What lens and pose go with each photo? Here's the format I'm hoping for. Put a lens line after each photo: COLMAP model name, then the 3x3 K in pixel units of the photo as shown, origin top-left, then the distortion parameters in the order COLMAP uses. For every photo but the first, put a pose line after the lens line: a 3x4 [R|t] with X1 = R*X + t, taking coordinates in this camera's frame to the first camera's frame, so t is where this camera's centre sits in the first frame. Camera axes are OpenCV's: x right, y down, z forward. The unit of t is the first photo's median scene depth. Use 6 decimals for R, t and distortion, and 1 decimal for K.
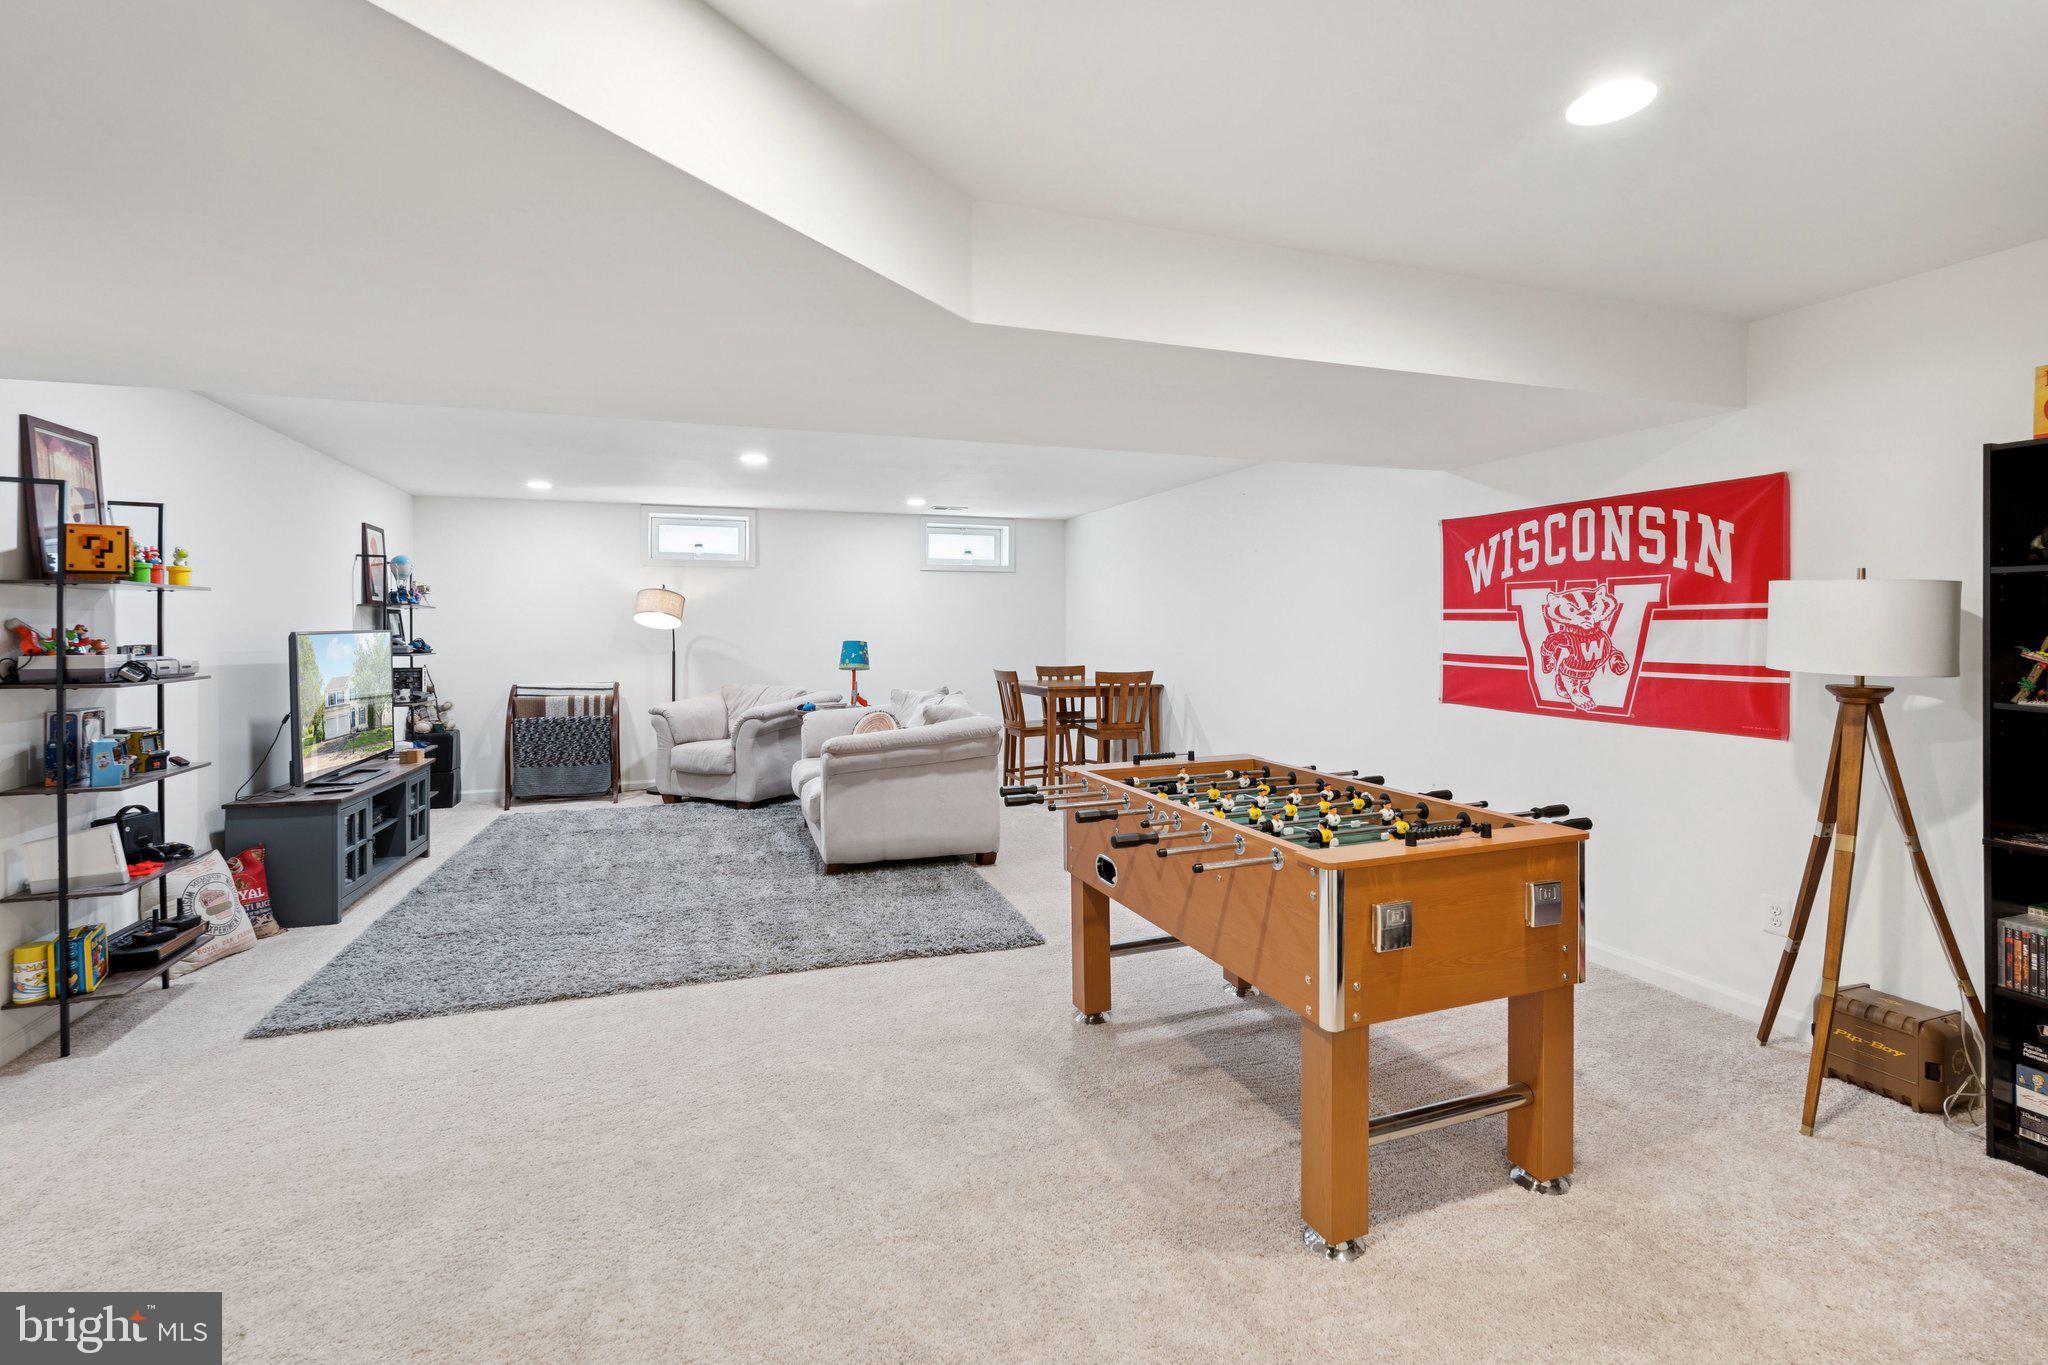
lens RADIAL K [[918.9, 0, 1067.7], [0, 918.9, 620.0], [0, 0, 1]] dist [0.002374, 0.000874]
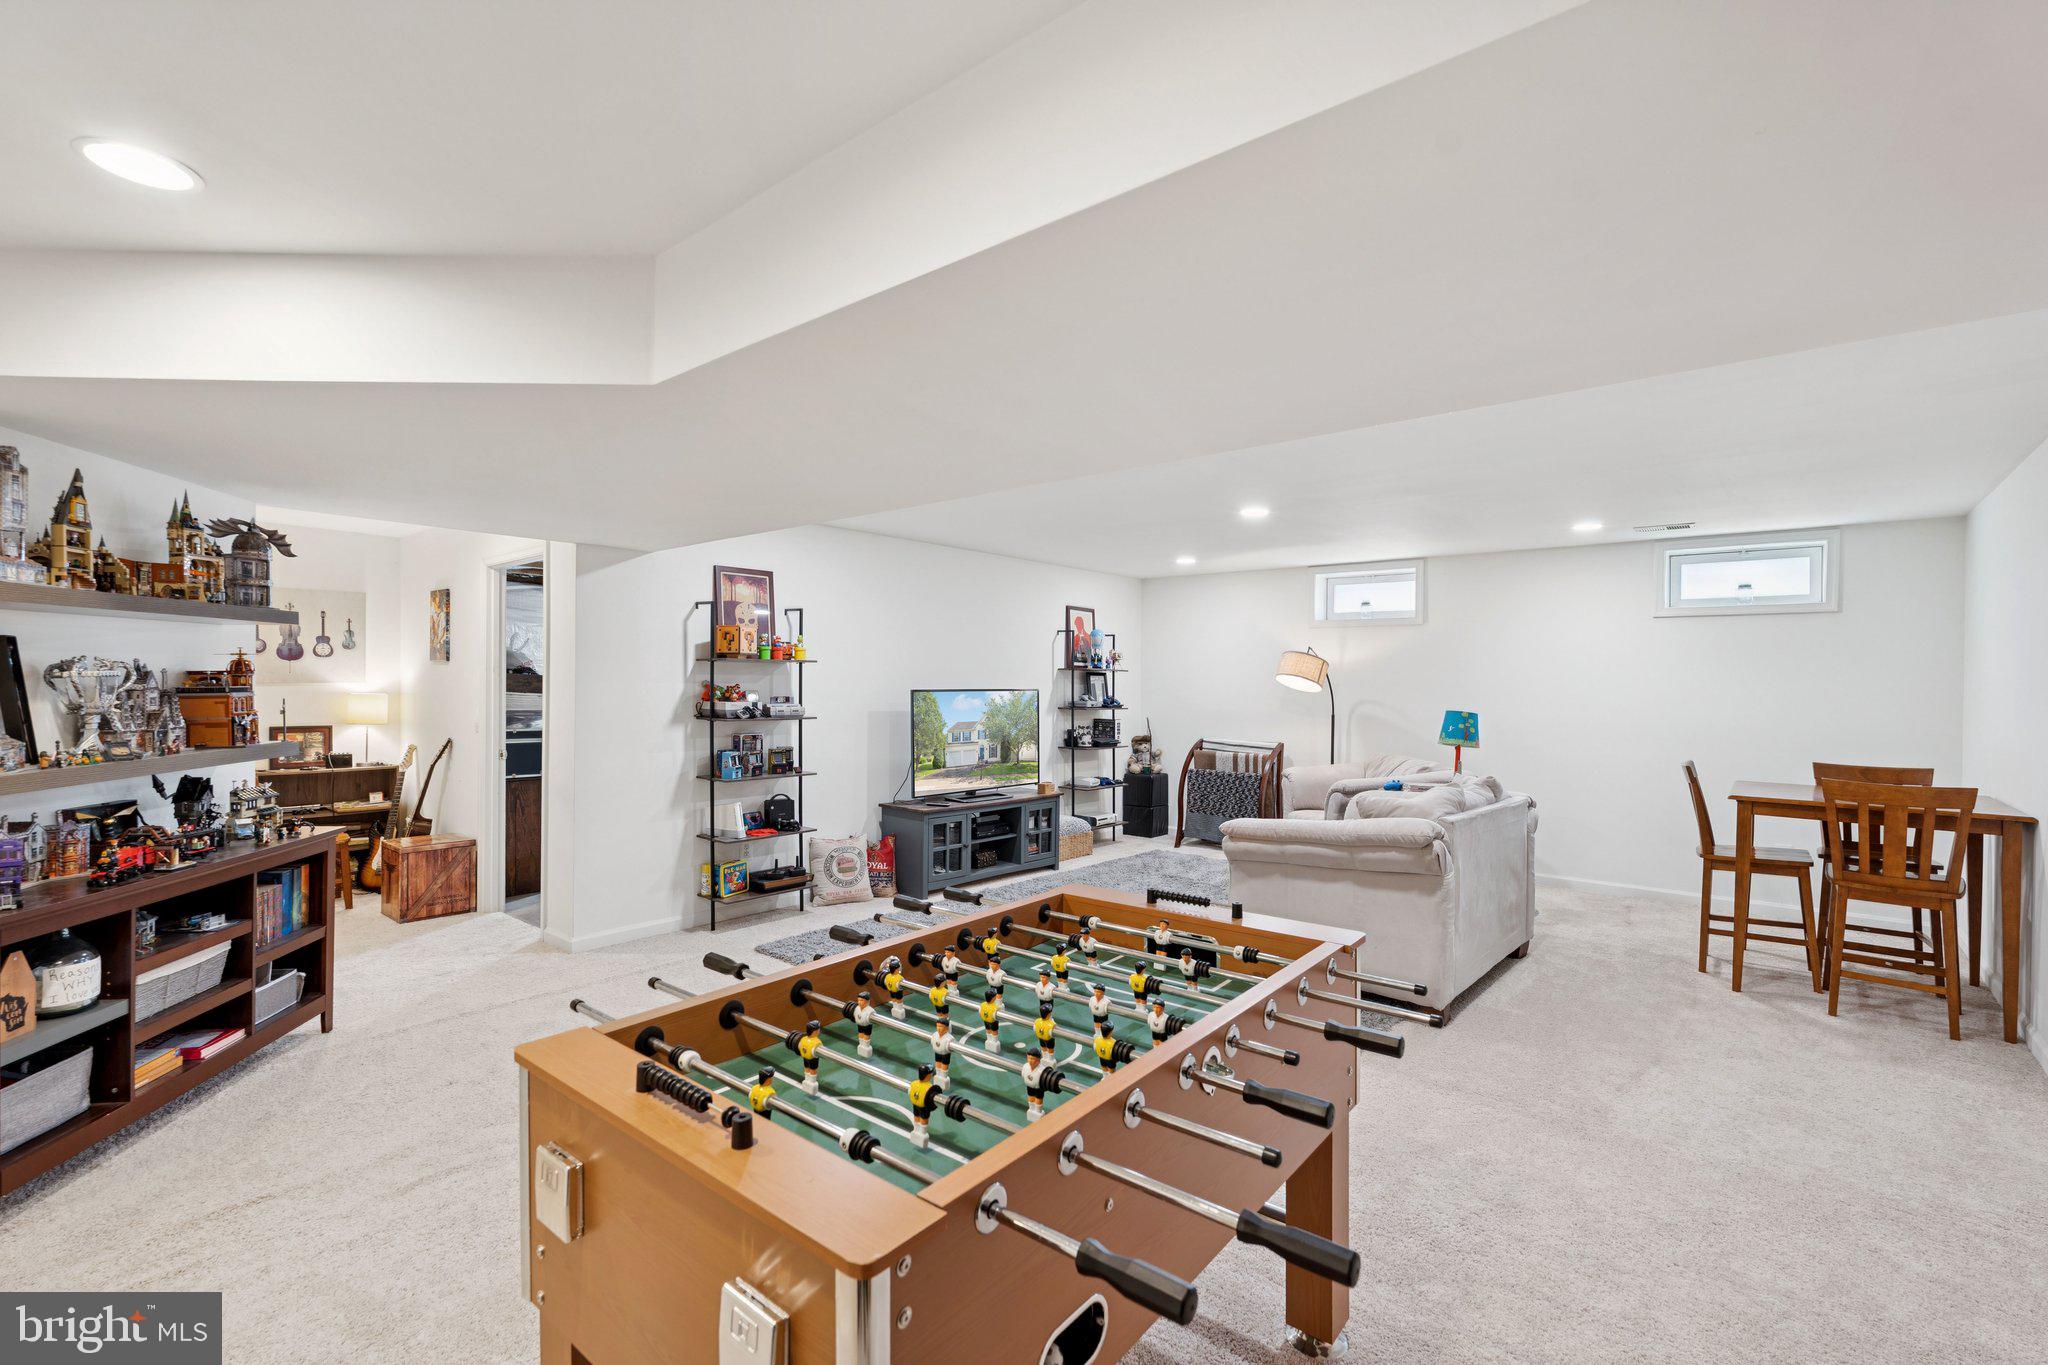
lens RADIAL K [[918.9, 0, 1024.2], [0, 918.9, 688.4], [0, 0, 1]] dist [0.002374, 0.000874]
pose [[0.488664, 0.014984, -0.872343, 0.284756], [-0.006231, 0.999887, 0.013685, -0.005763], [0.872450, -0.001252, 0.488702, 0.264248]]
